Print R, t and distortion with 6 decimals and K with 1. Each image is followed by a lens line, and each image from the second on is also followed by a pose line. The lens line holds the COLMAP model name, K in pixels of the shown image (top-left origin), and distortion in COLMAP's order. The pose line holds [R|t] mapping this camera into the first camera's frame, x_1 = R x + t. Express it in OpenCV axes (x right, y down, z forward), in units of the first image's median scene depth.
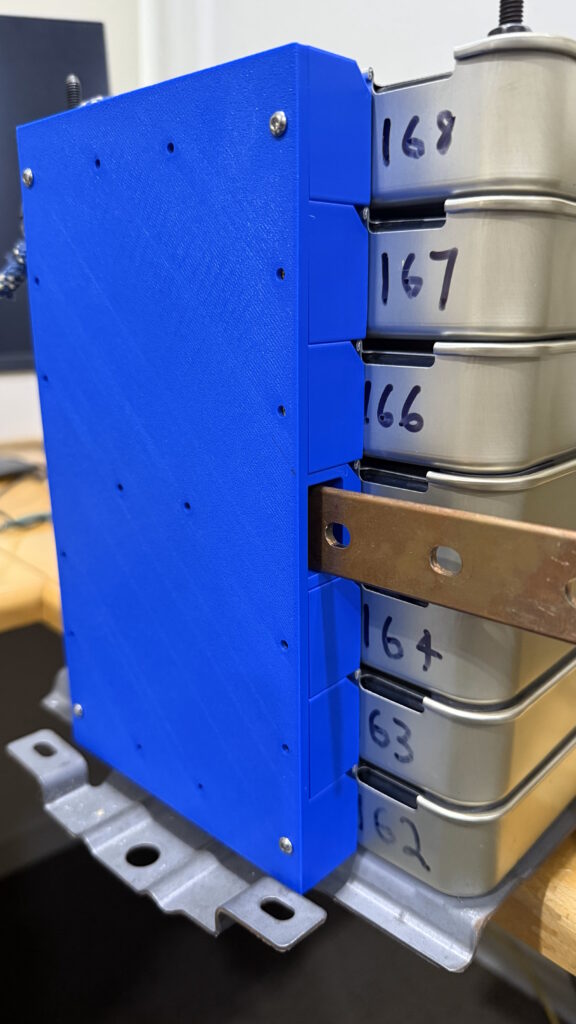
lens RADIAL K [[761.8, 0, 284.0], [0, 761.8, 514.5], [0, 0, 1]] dist [0.050133, -0.169769]
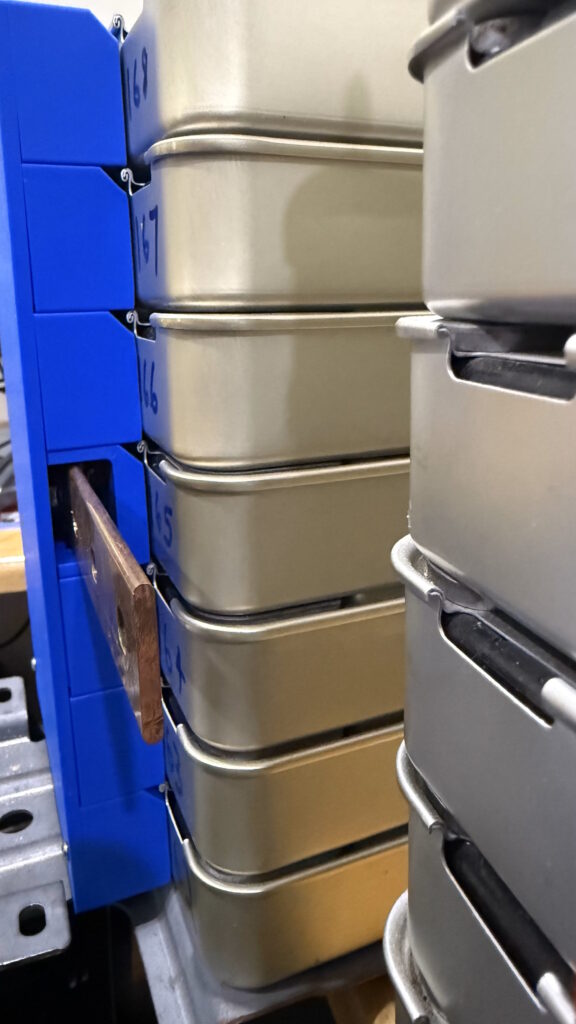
lens RADIAL K [[724.3, 0, 291.8], [0, 724.3, 448.6], [0, 0, 1]] dist [-0.001733, -0.001314]
pose [[0.917487, 0.080922, -0.389448, 0.628027], [-0.106689, 0.993276, -0.044956, -0.047282], [0.383191, 0.082796, 0.919951, 0.292380]]
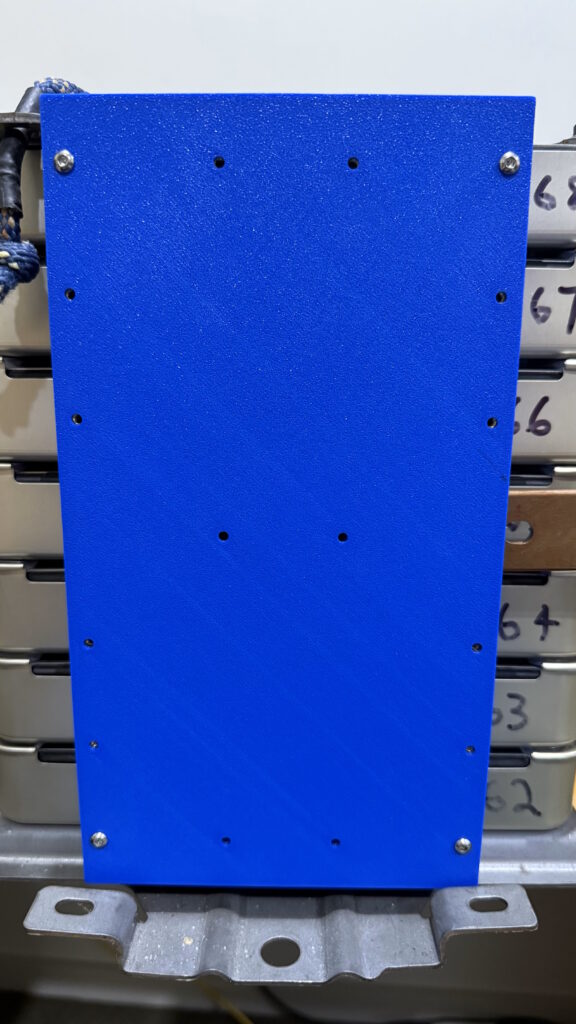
lens RADIAL K [[761.1, 0, 283.5], [0, 761.1, 512.6], [0, 0, 1]] dist [-0.037010, -0.008436]
pose [[0.738976, -0.133848, 0.660303, -0.890664], [0.177127, 0.984187, 0.001270, -0.062202], [-0.650031, 0.116019, 0.750999, 0.387420]]
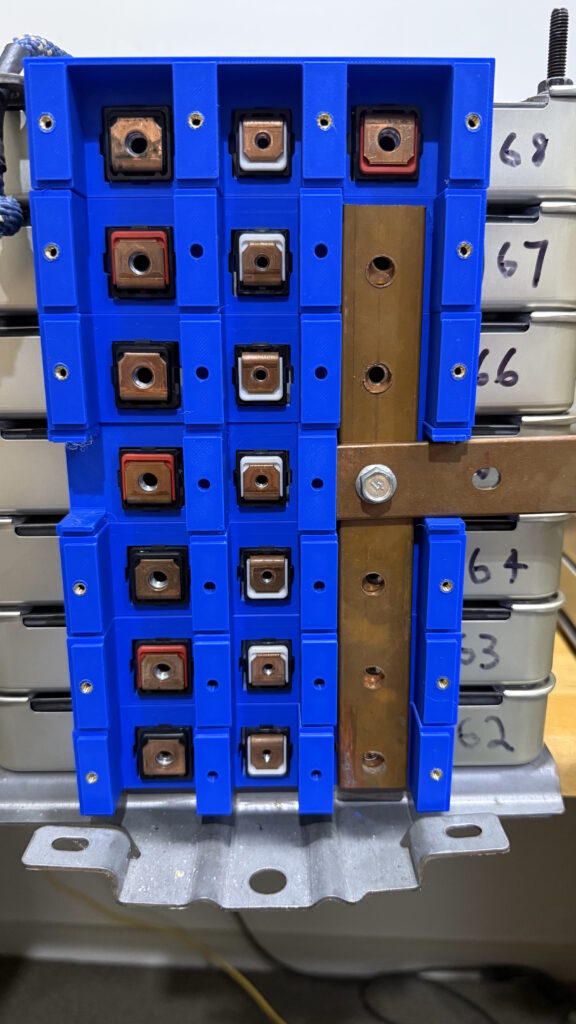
lens RADIAL K [[756.2, 0, 288.0], [0, 756.2, 512.0], [0, 0, 1]] dist [0.013997, -0.092185]
pose [[0.718078, -0.168076, 0.675363, -0.923247], [0.193181, 0.980404, 0.038591, -0.025058], [-0.668615, 0.102756, 0.736475, 0.352920]]
